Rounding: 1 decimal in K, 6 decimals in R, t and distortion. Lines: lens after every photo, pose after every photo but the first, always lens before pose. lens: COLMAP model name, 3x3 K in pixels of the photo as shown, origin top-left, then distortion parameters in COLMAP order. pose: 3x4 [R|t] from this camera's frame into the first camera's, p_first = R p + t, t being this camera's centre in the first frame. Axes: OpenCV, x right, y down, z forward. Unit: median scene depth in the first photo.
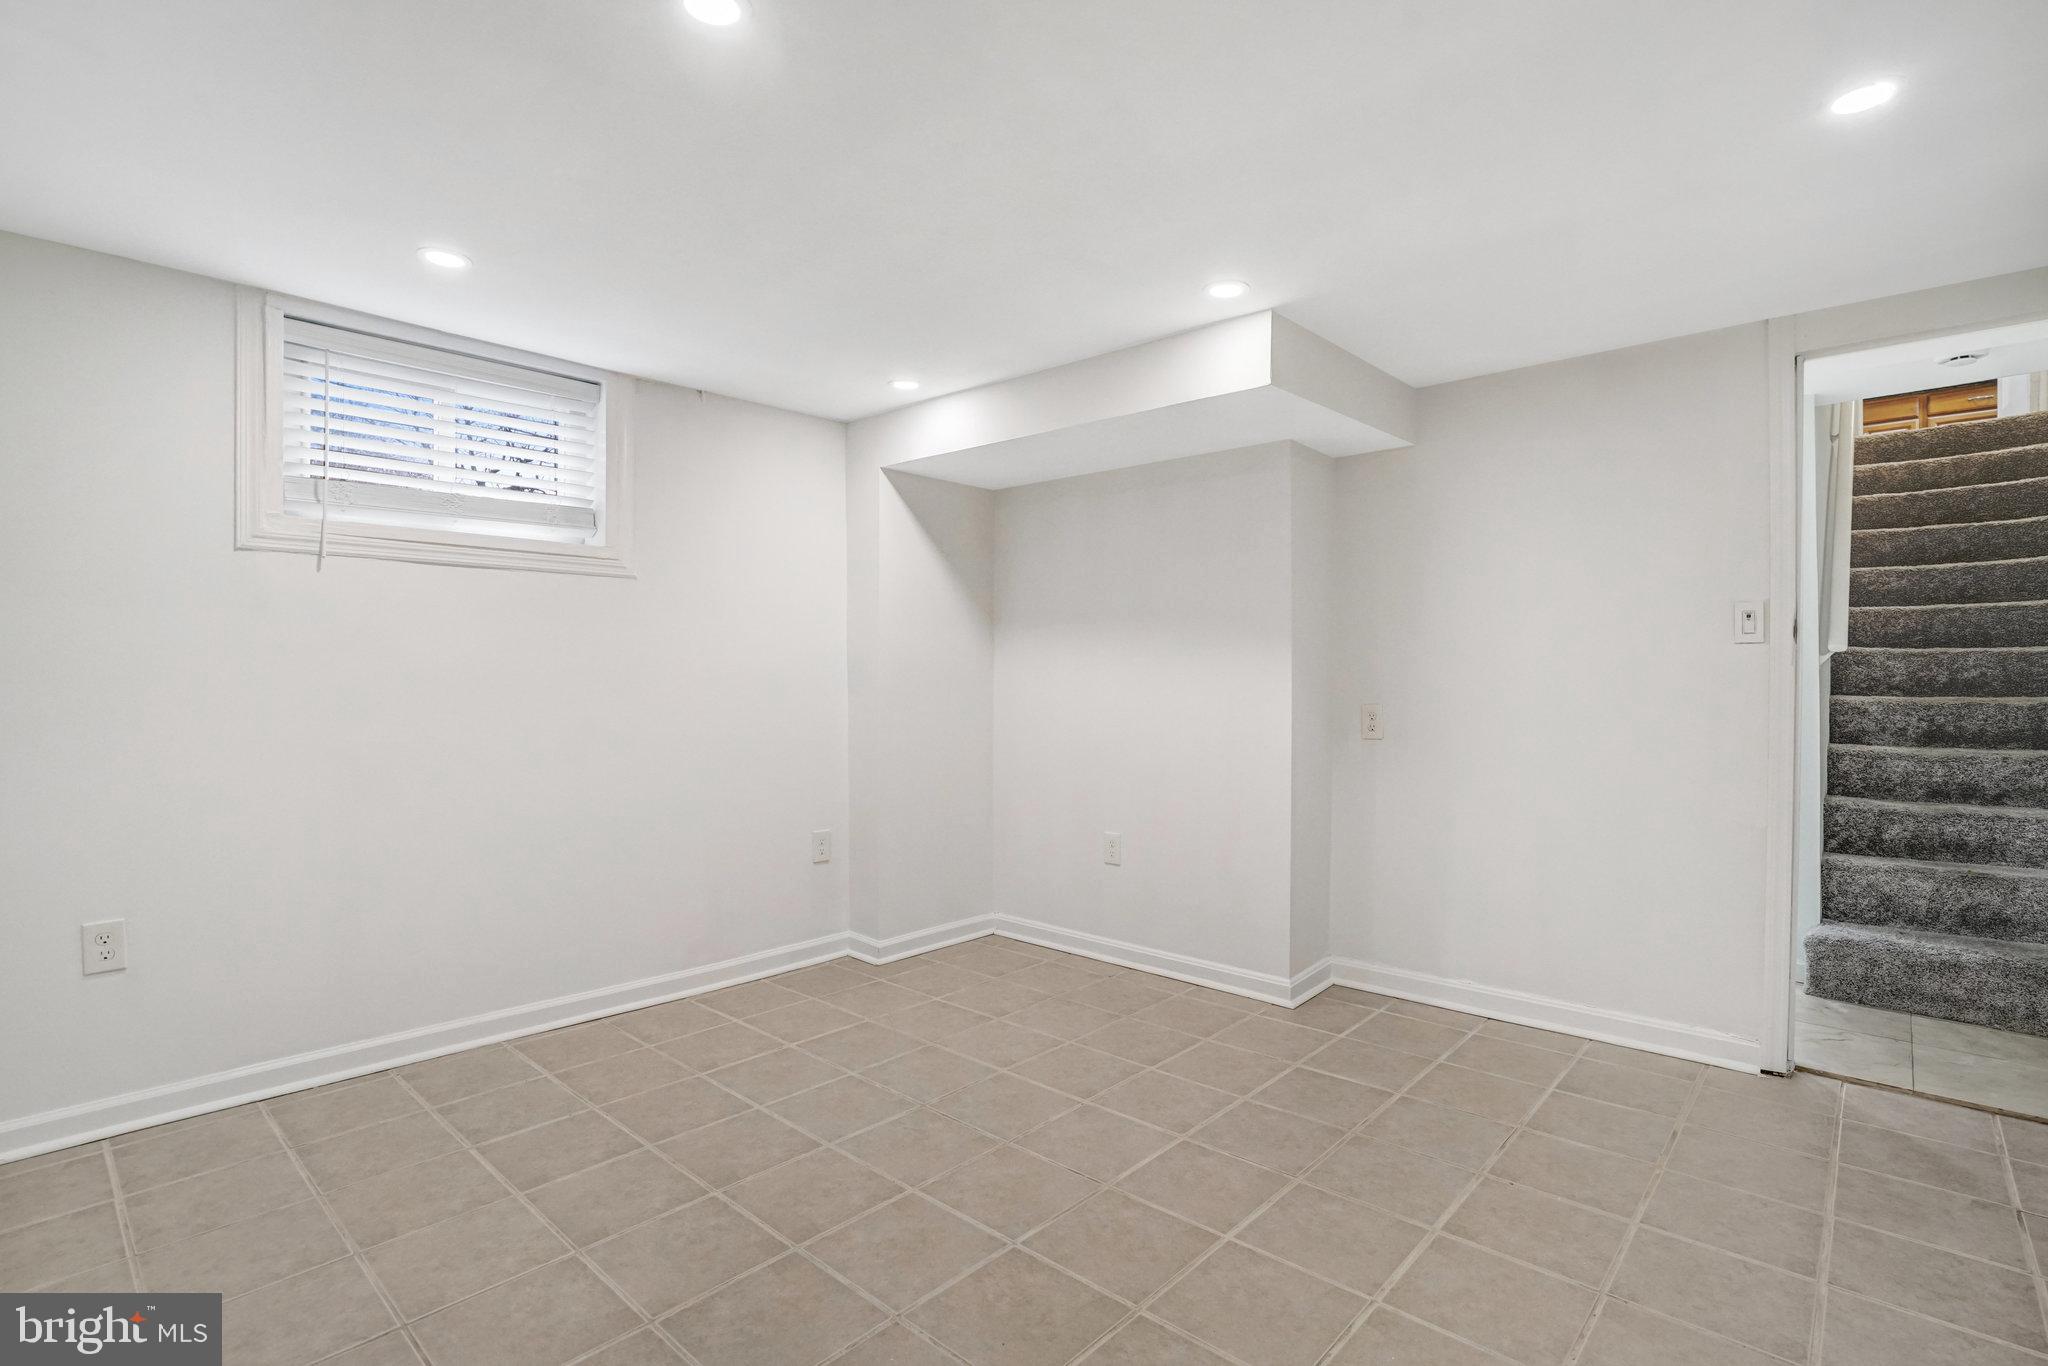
lens RADIAL K [[990.8, 0, 1029.9], [0, 990.8, 681.8], [0, 0, 1]] dist [-0.056252, 0.021687]
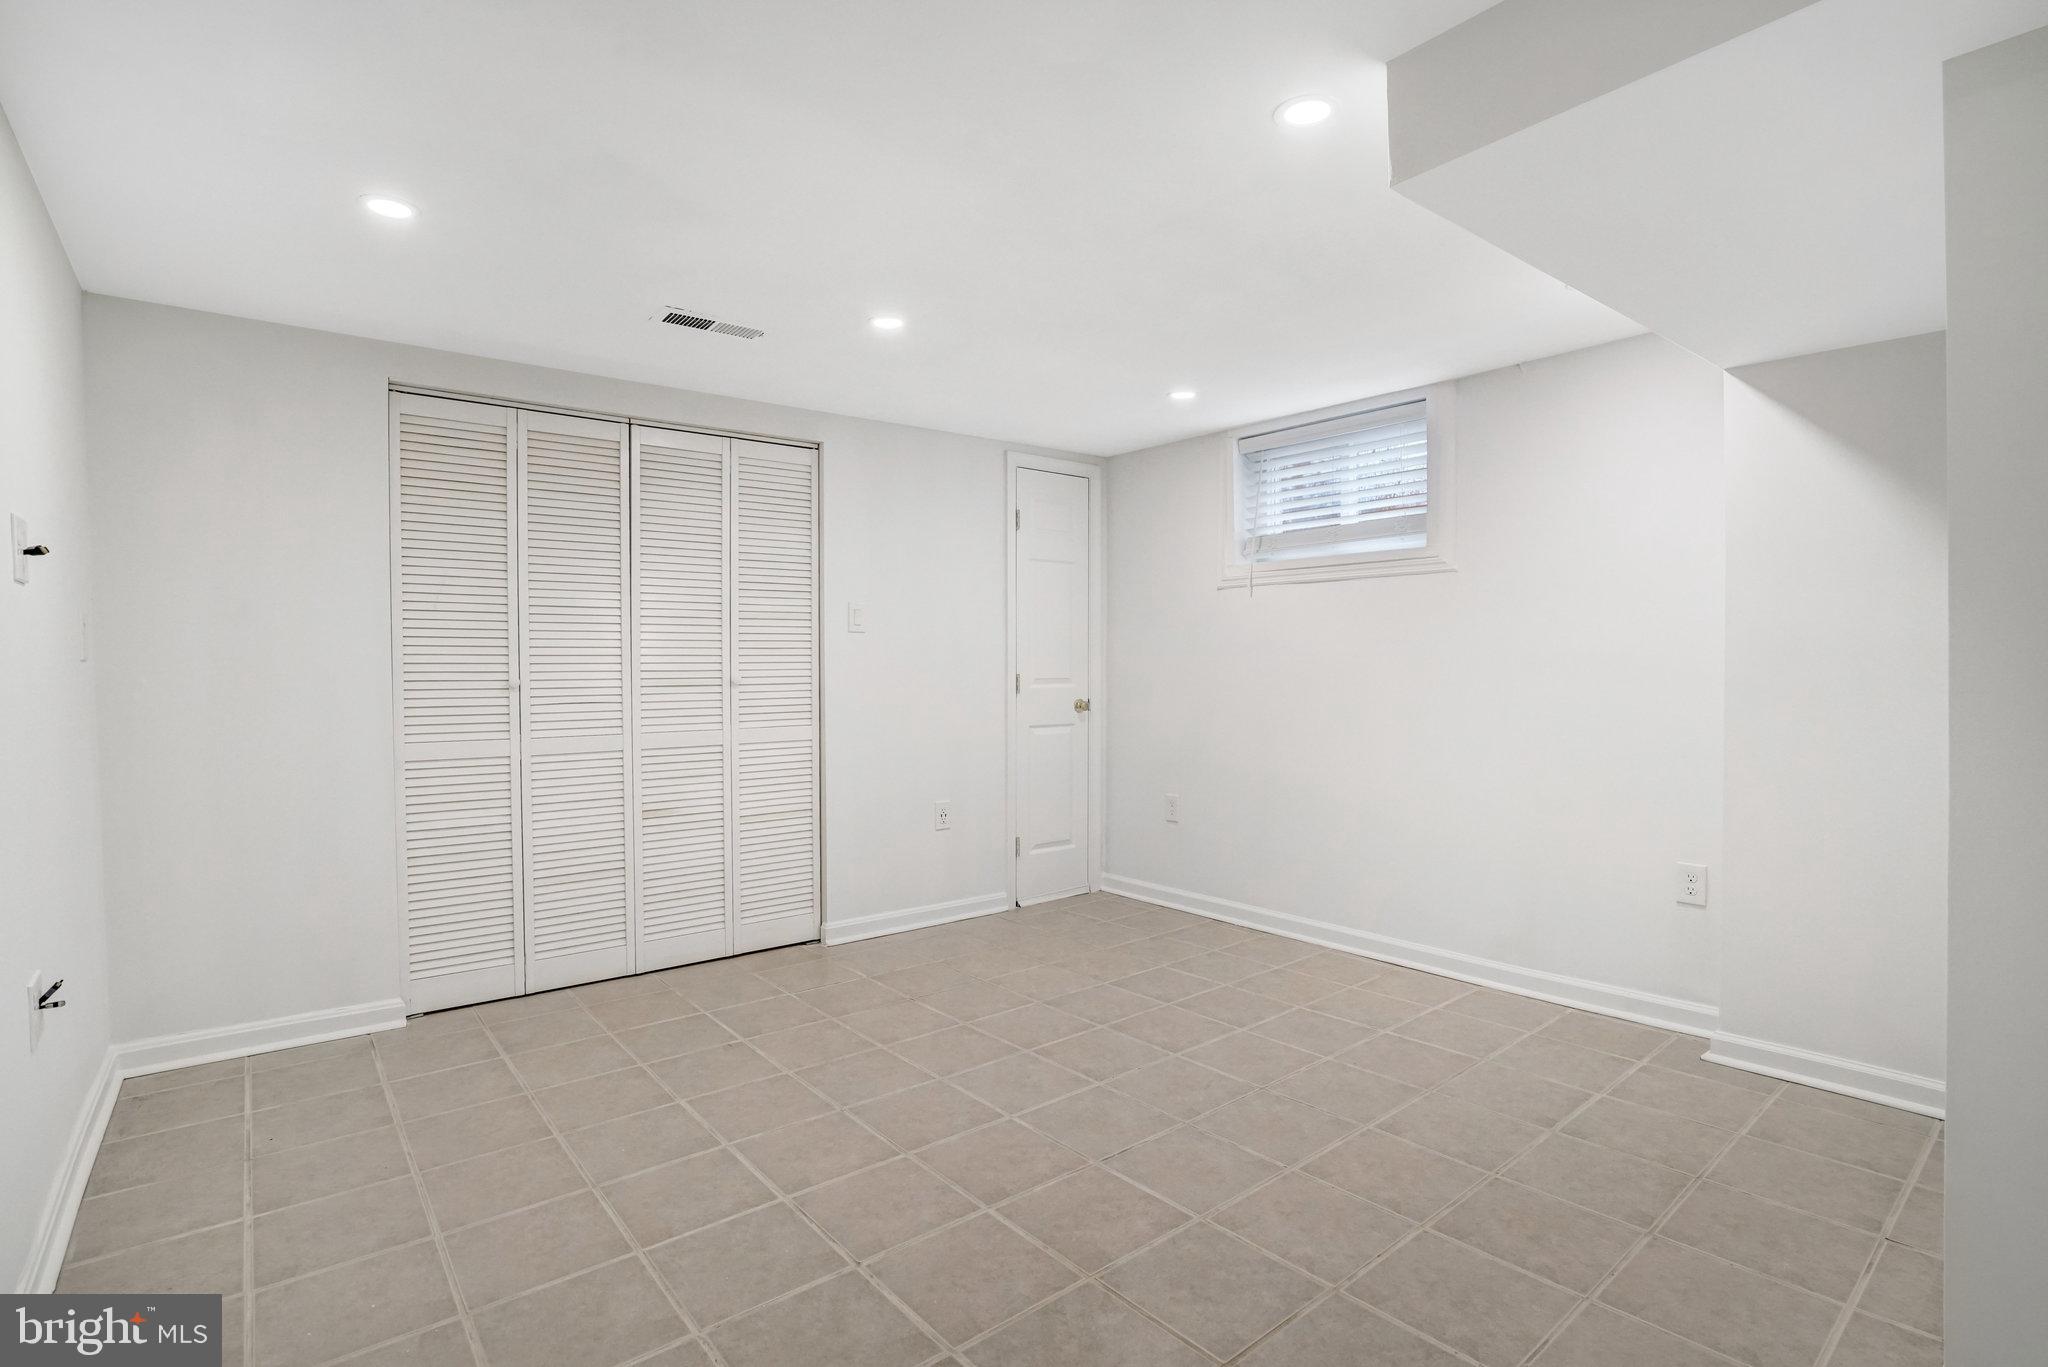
lens RADIAL K [[990.8, 0, 1029.9], [0, 990.8, 682.3], [0, 0, 1]] dist [-0.056252, 0.021687]
pose [[-0.137223, 0.013498, -0.990448, 0.808540], [-0.002807, 0.999898, 0.014016, 0.000861], [0.990536, 0.004703, -0.137171, 0.792722]]
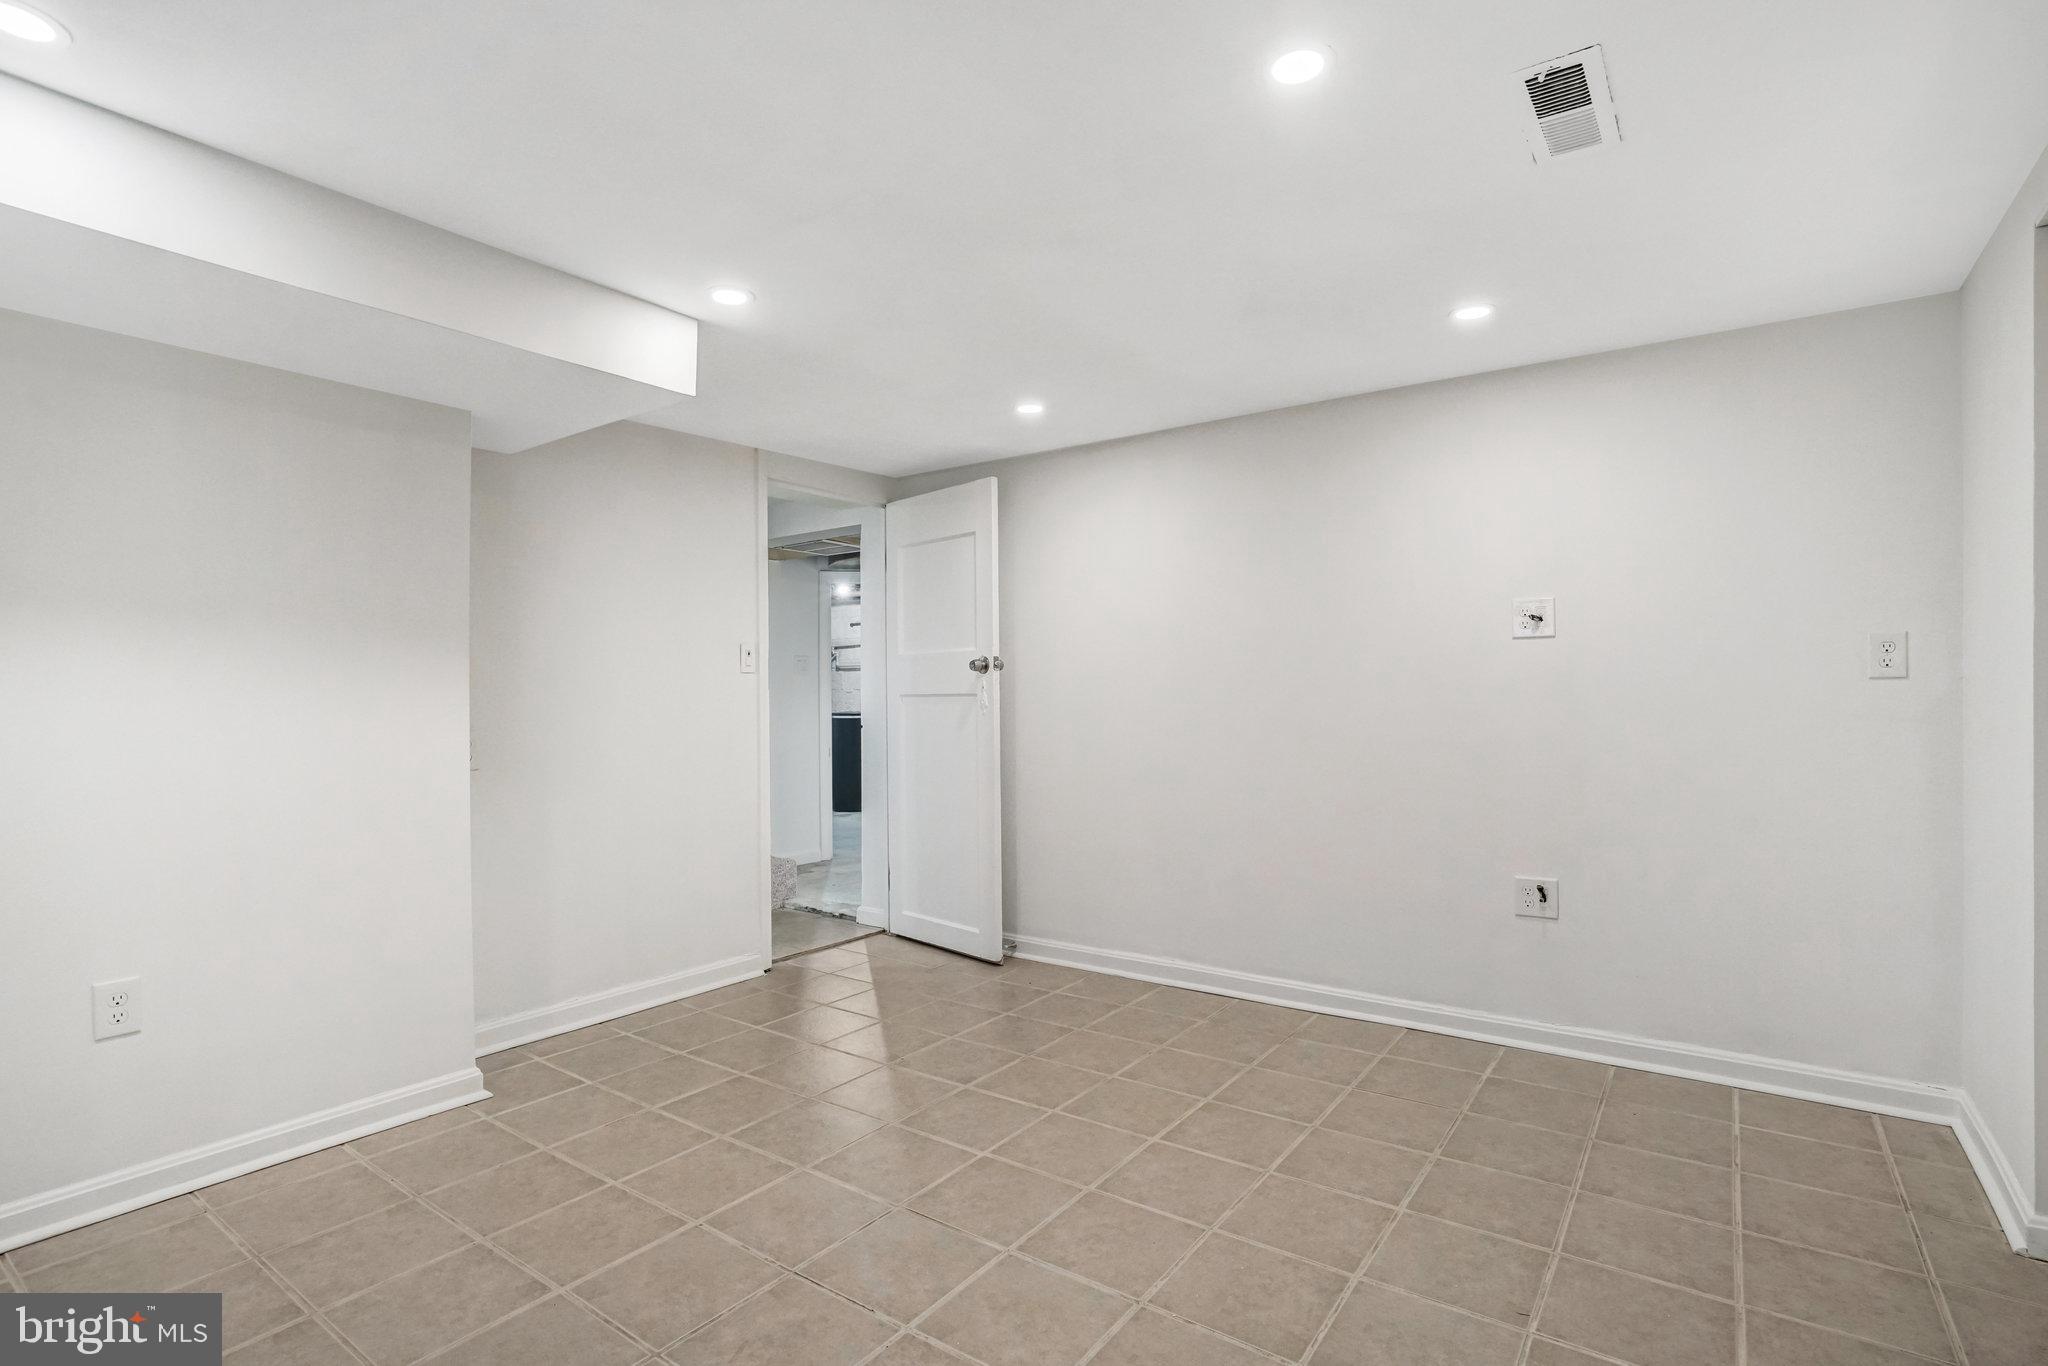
lens RADIAL K [[990.8, 0, 1029.9], [0, 990.8, 681.8], [0, 0, 1]] dist [-0.056252, 0.021687]
pose [[-0.128609, 0.011734, 0.991626, -0.699568], [0.011691, 0.999878, -0.010315, -0.006732], [-0.991626, 0.010267, -0.128730, 0.740809]]
